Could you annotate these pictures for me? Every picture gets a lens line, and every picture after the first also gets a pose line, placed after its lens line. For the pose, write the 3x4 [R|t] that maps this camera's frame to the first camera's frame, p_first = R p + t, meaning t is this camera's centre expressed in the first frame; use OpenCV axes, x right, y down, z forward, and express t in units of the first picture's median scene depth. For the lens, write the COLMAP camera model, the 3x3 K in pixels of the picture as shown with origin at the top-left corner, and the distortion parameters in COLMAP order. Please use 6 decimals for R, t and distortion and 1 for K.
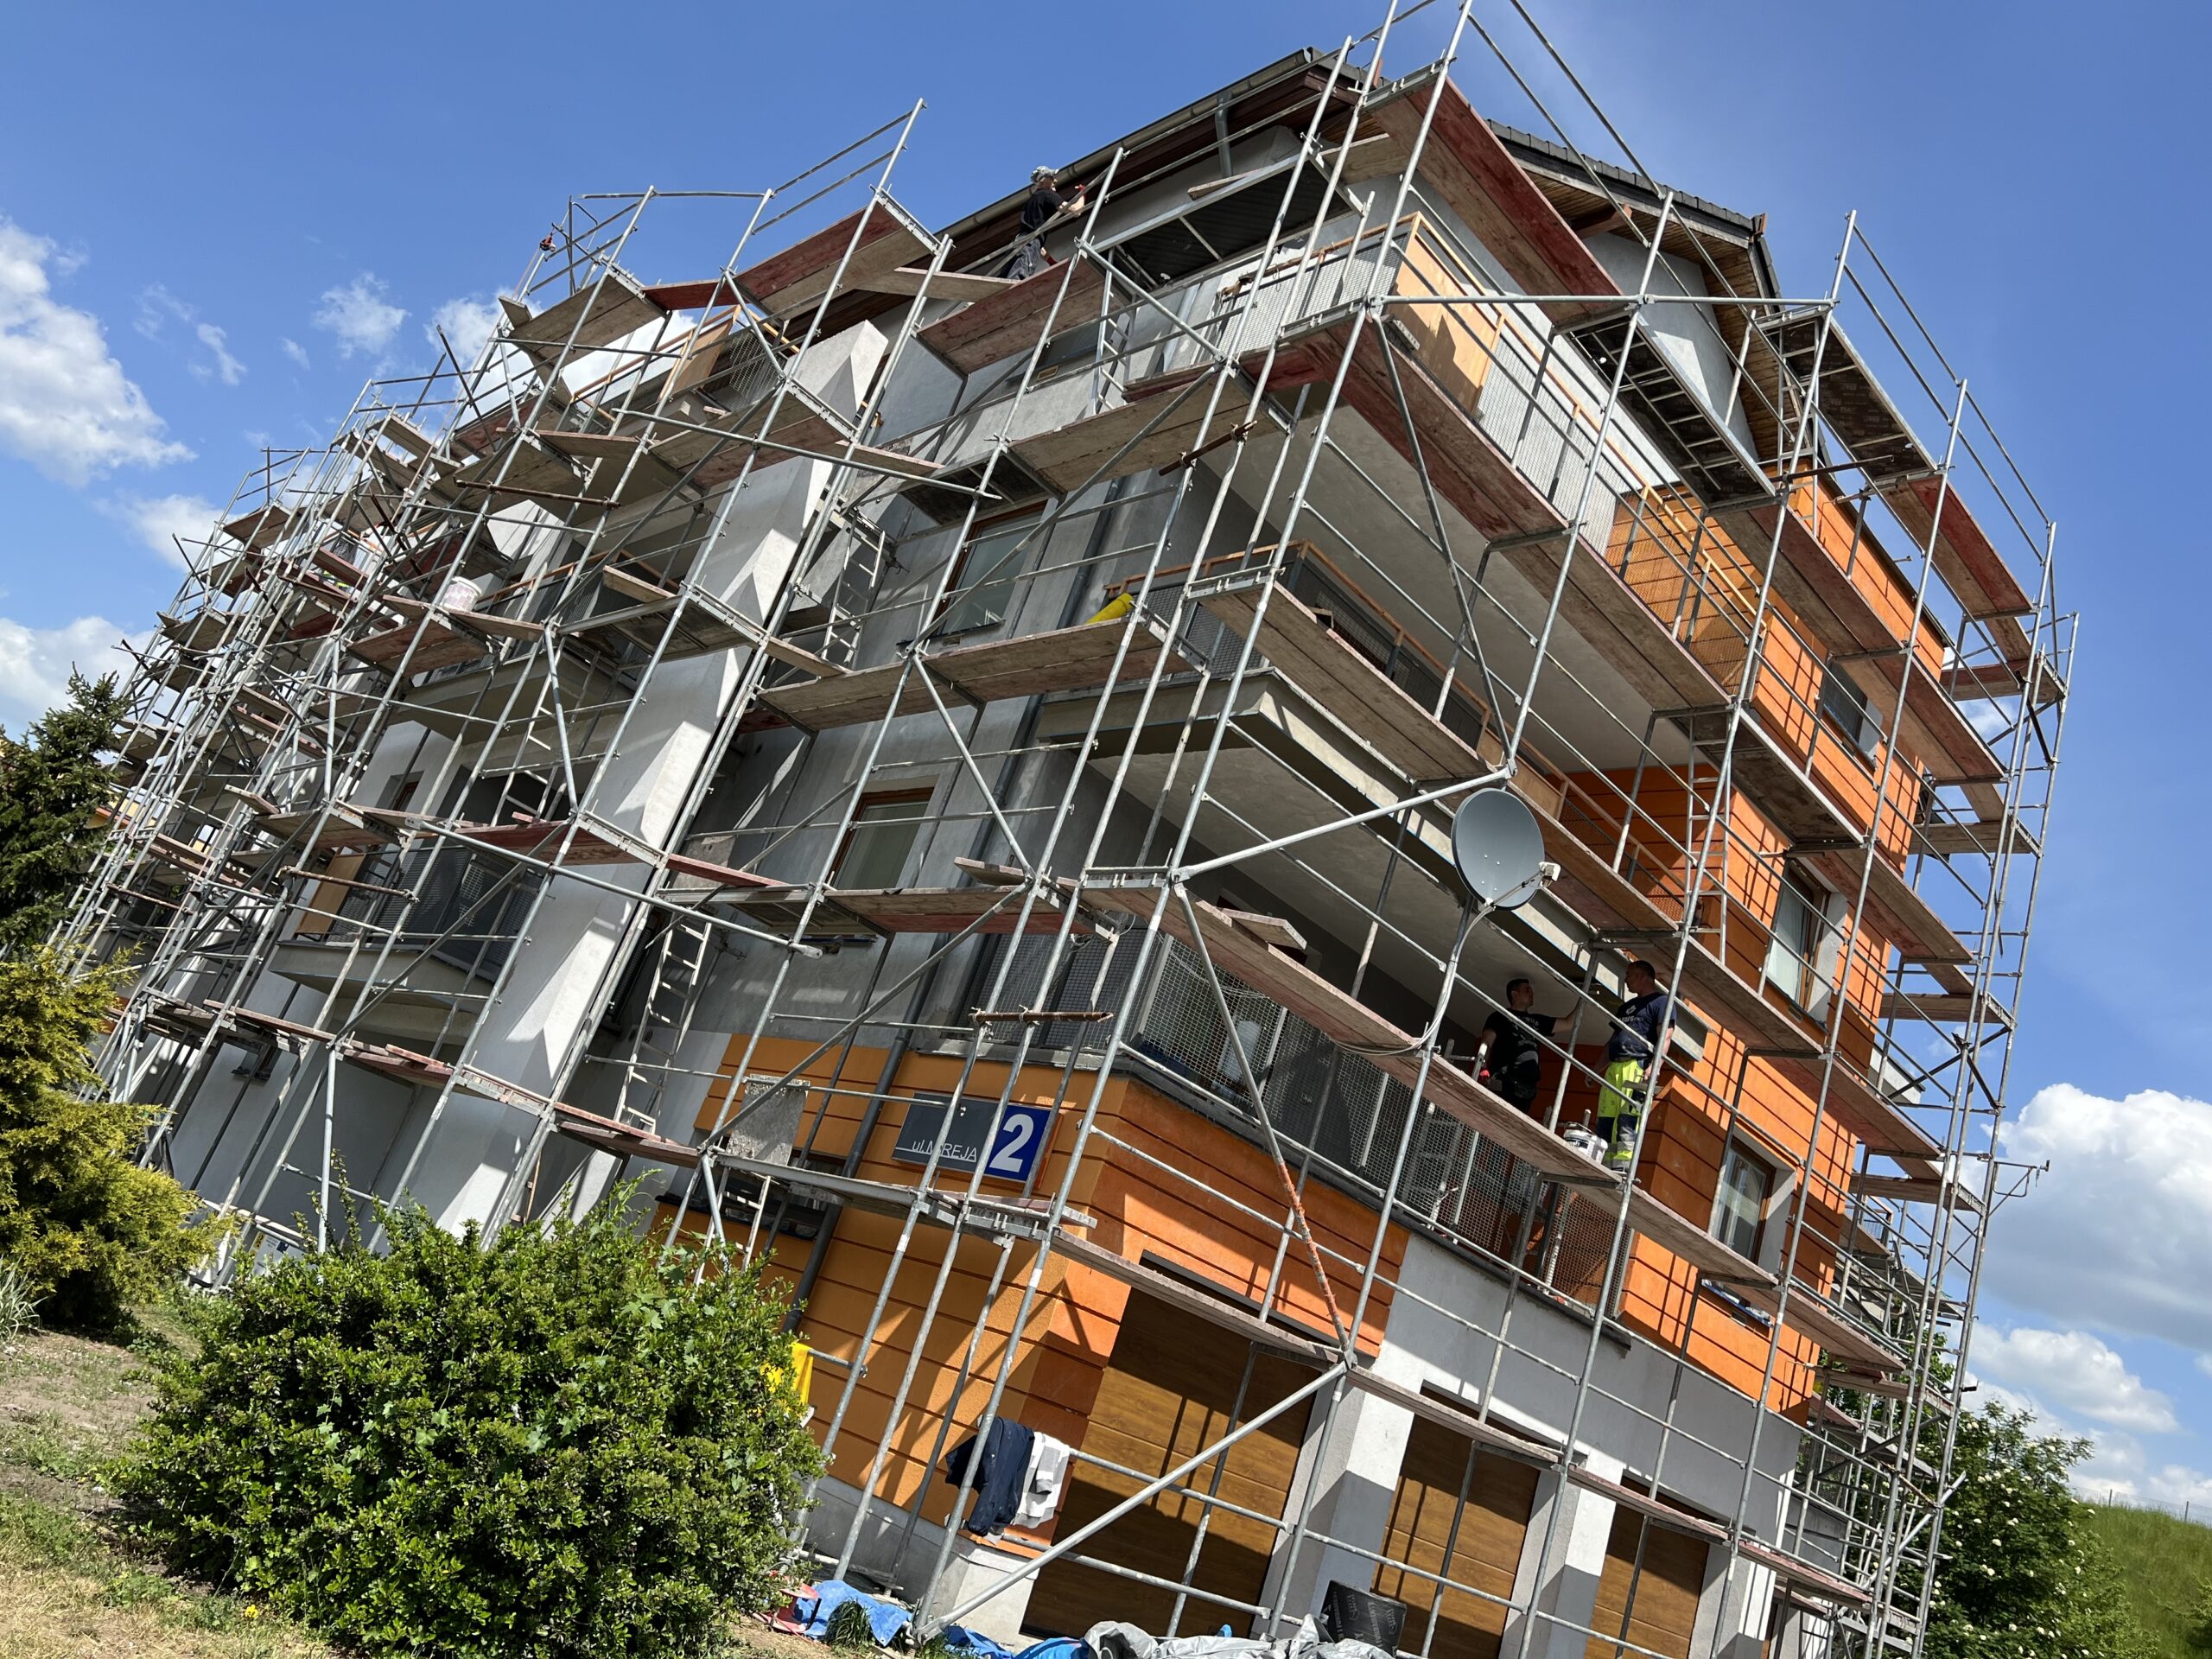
lens RADIAL K [[1651.8, 0, 1109.1], [0, 1651.8, 843.7], [0, 0, 1]] dist [0.076710, -0.090048]
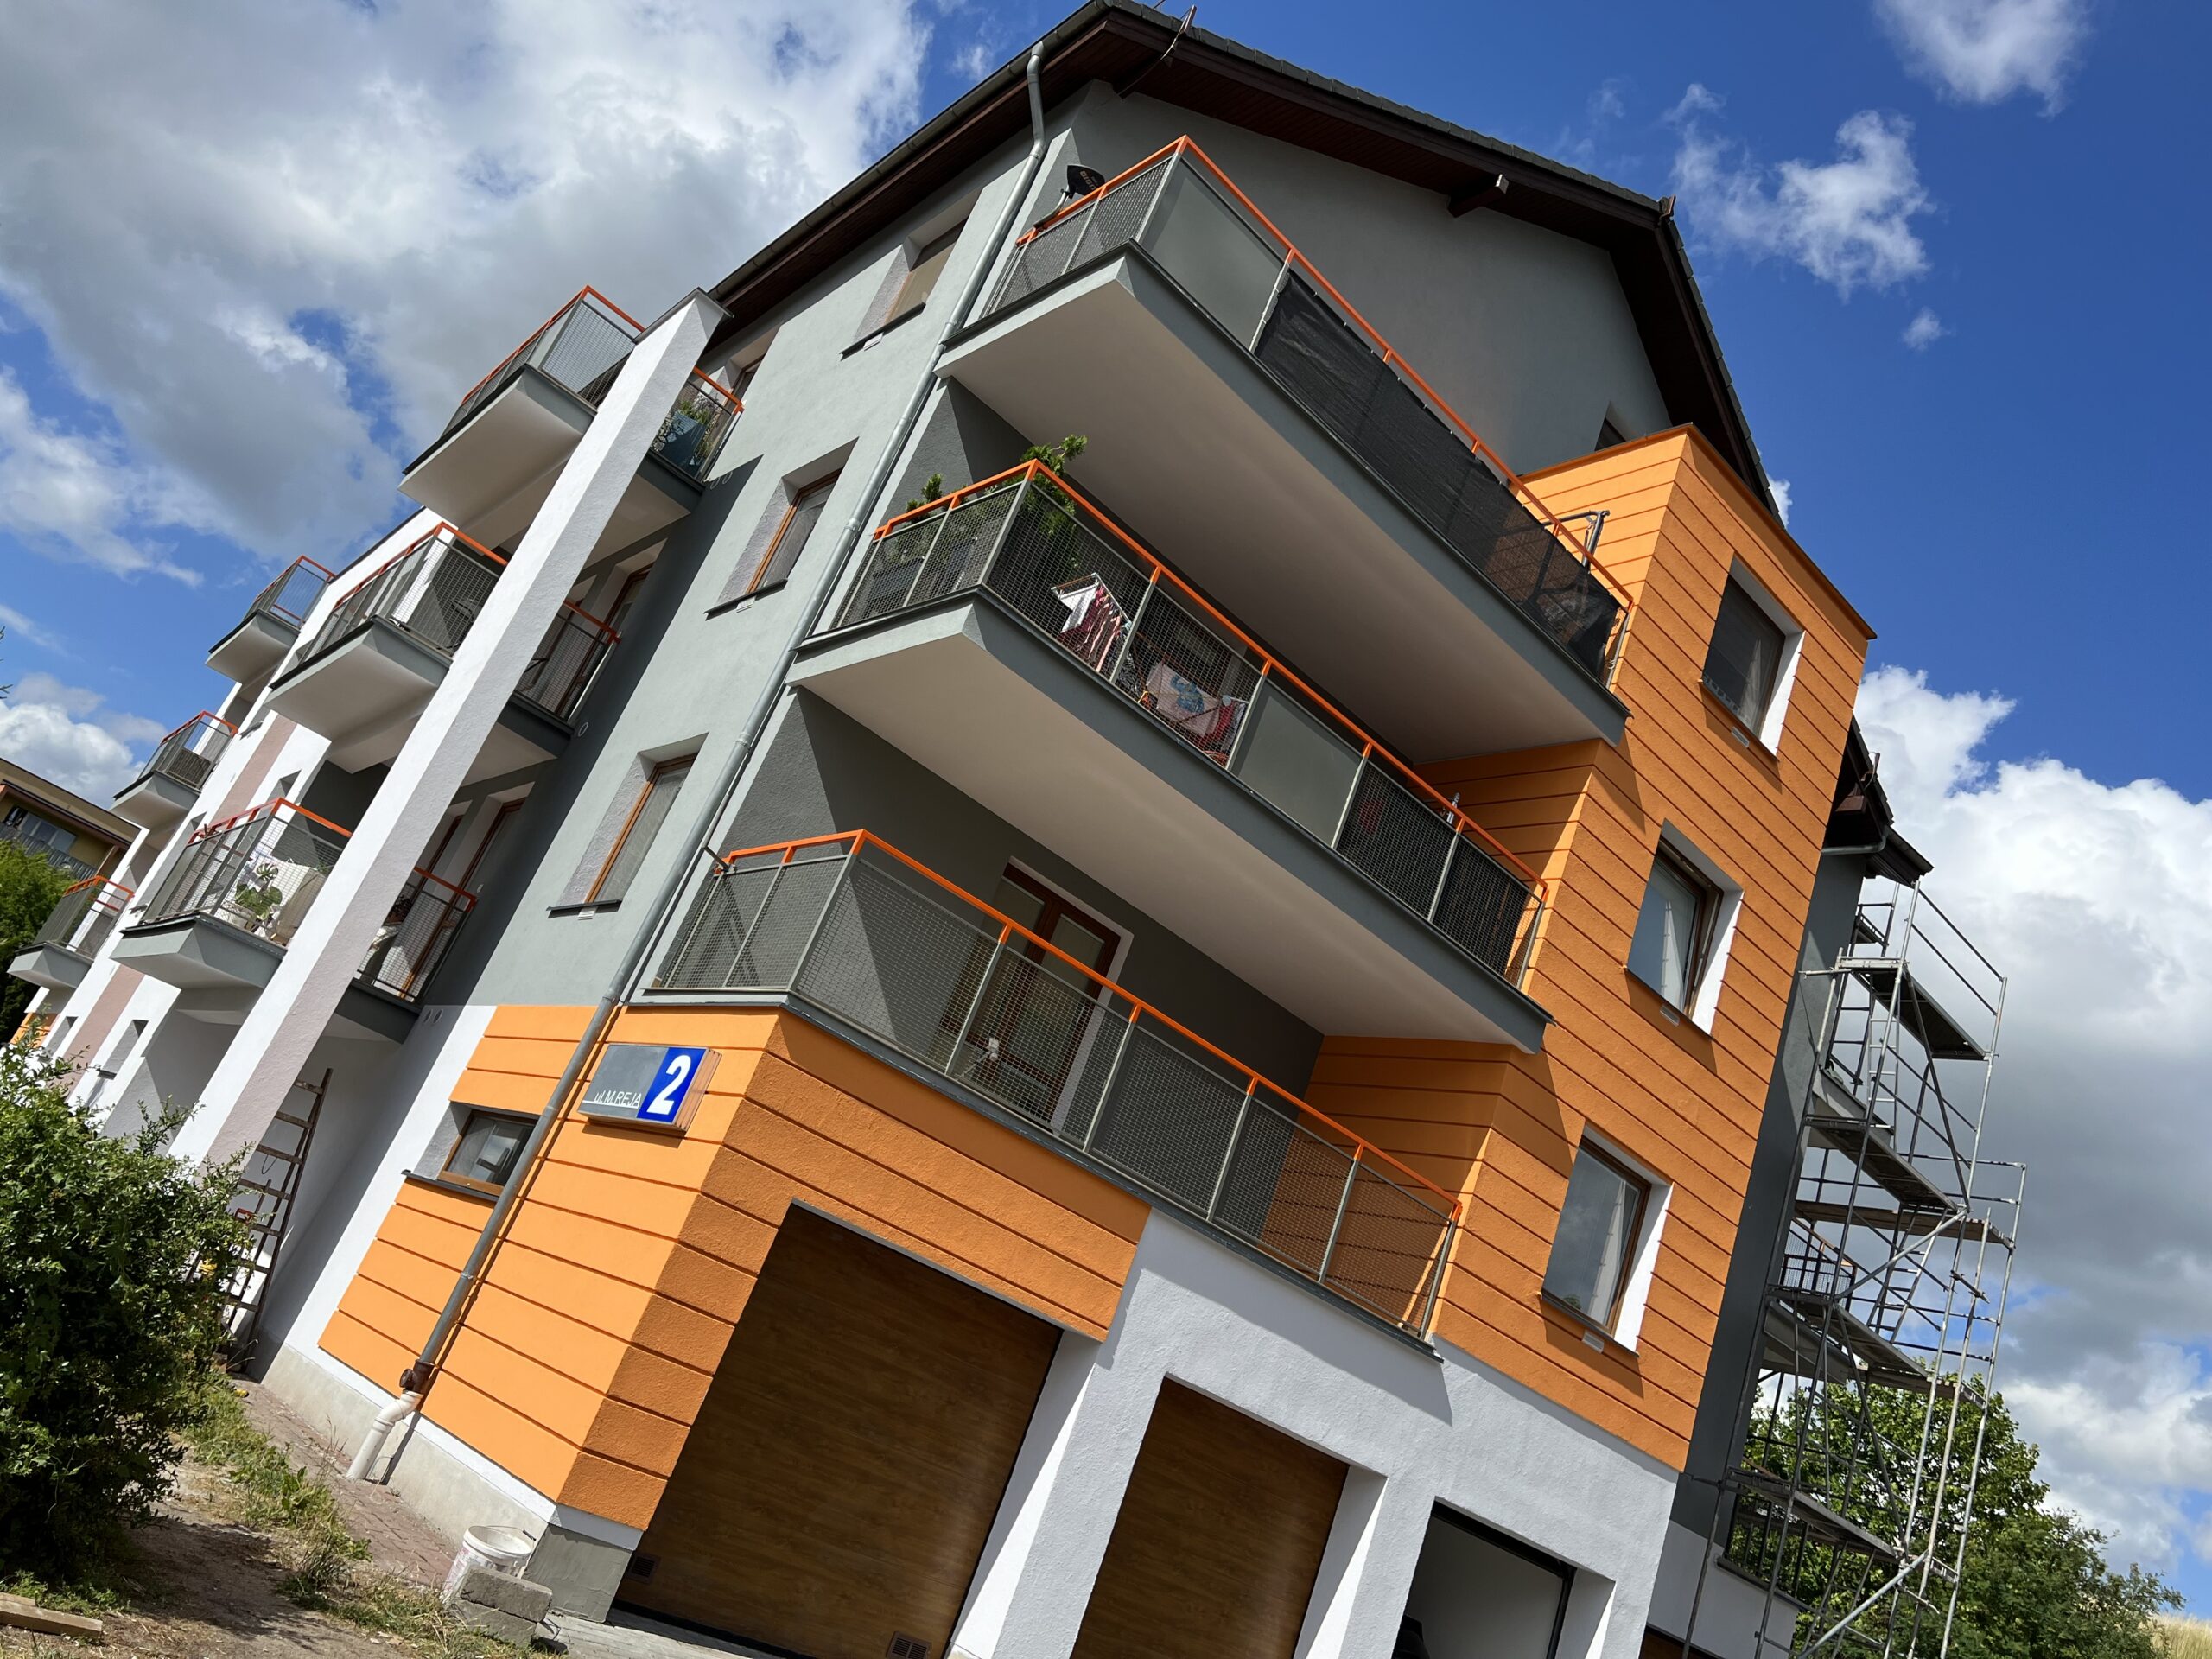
lens RADIAL K [[1659.9, 0, 1106.0], [0, 1659.9, 829.5], [0, 0, 1]] dist [0.068791, -0.095663]
pose [[0.997408, 0.004015, -0.071843, 0.194767], [-0.008718, 0.997830, -0.065269, 0.075063], [0.071425, 0.065726, 0.995278, 0.060991]]
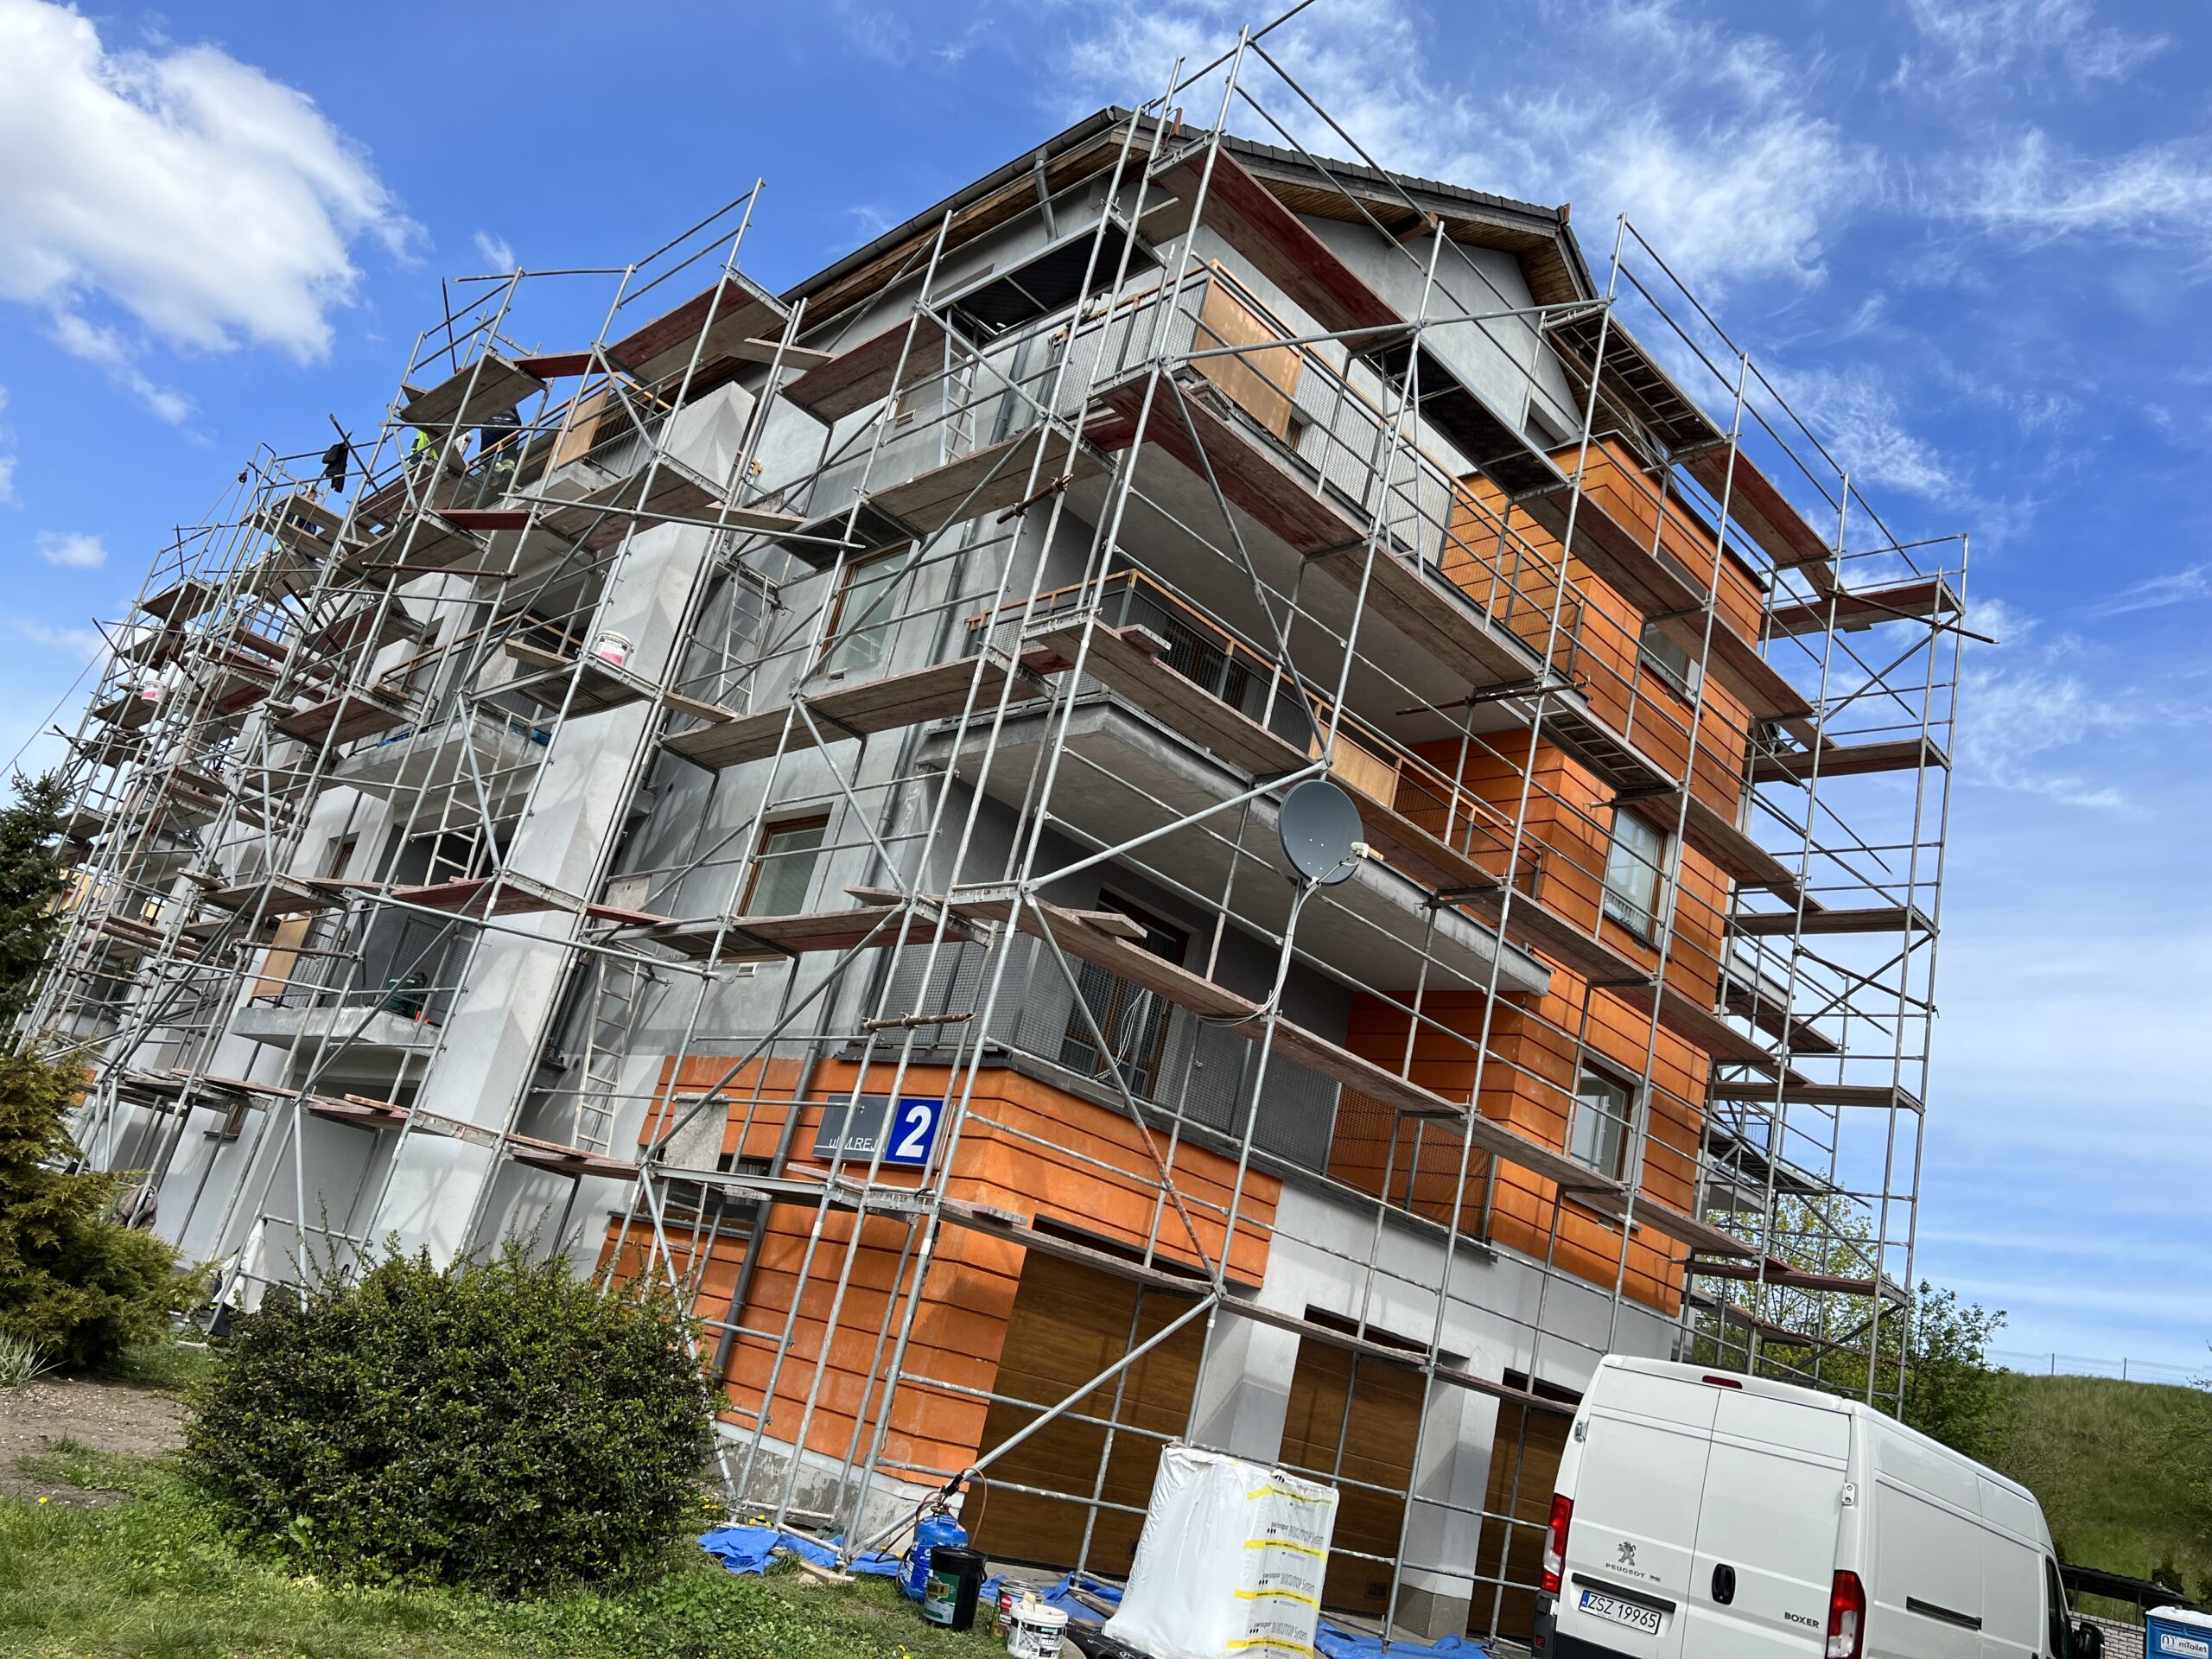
lens RADIAL K [[1661.2, 0, 1122.8], [0, 1661.2, 845.5], [0, 0, 1]] dist [0.051526, -0.054798]
pose [[0.995389, -0.090822, 0.030839, 0.050921], [0.090206, 0.995705, 0.020824, -0.018765], [-0.032598, -0.017947, 0.999307, -0.103539]]
